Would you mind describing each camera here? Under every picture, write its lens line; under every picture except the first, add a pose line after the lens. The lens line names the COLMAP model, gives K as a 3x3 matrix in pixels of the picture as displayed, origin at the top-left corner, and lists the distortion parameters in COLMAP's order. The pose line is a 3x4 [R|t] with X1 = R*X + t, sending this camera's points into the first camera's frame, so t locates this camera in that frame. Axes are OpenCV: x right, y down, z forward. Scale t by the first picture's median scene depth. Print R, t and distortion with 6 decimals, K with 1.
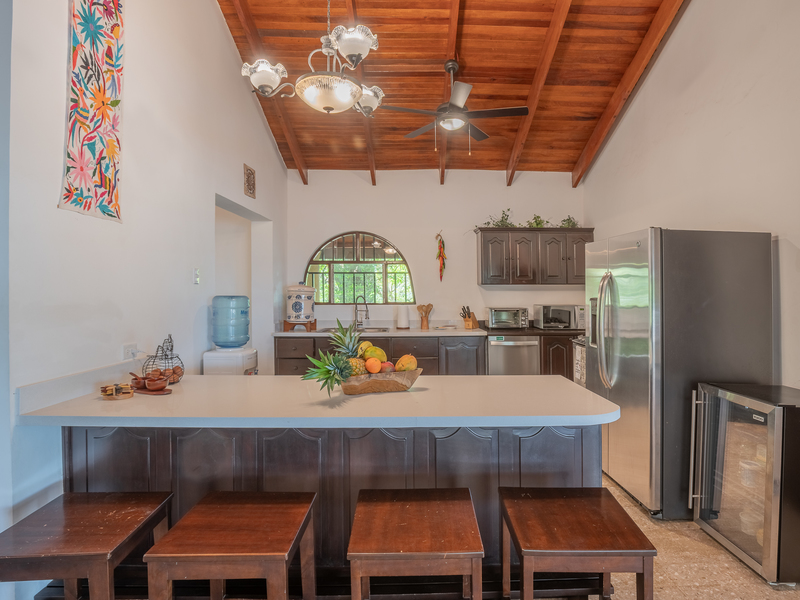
lens RADIAL K [[440.1, 0, 422.7], [0, 440.1, 276.6], [0, 0, 1]] dist [-0.031864, 0.000964]
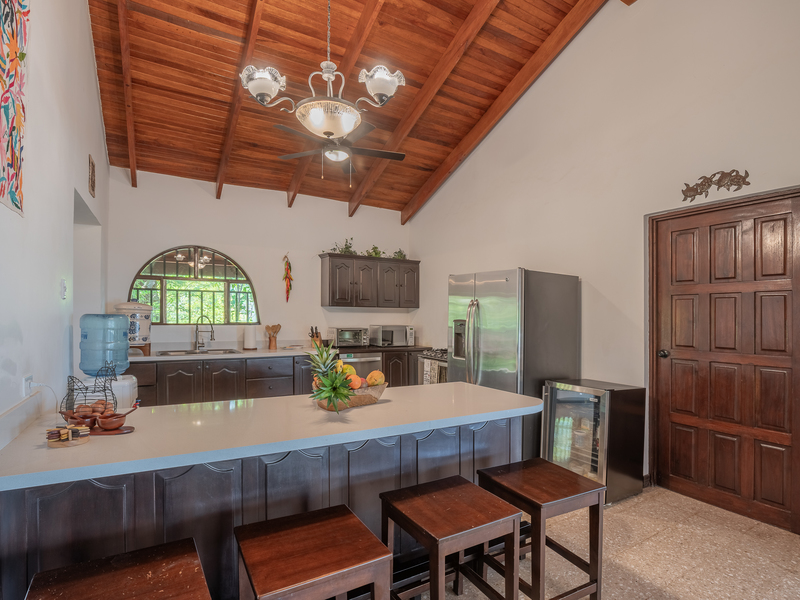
lens RADIAL K [[419.1, 0, 401.6], [0, 419.1, 304.3], [0, 0, 1]] dist [-0.027987, 0.002125]
pose [[0.874480, 0.023742, 0.484481, -0.208073], [-0.030210, 0.999528, 0.005547, 0.002028], [-0.484120, -0.019487, 0.874784, 0.022666]]
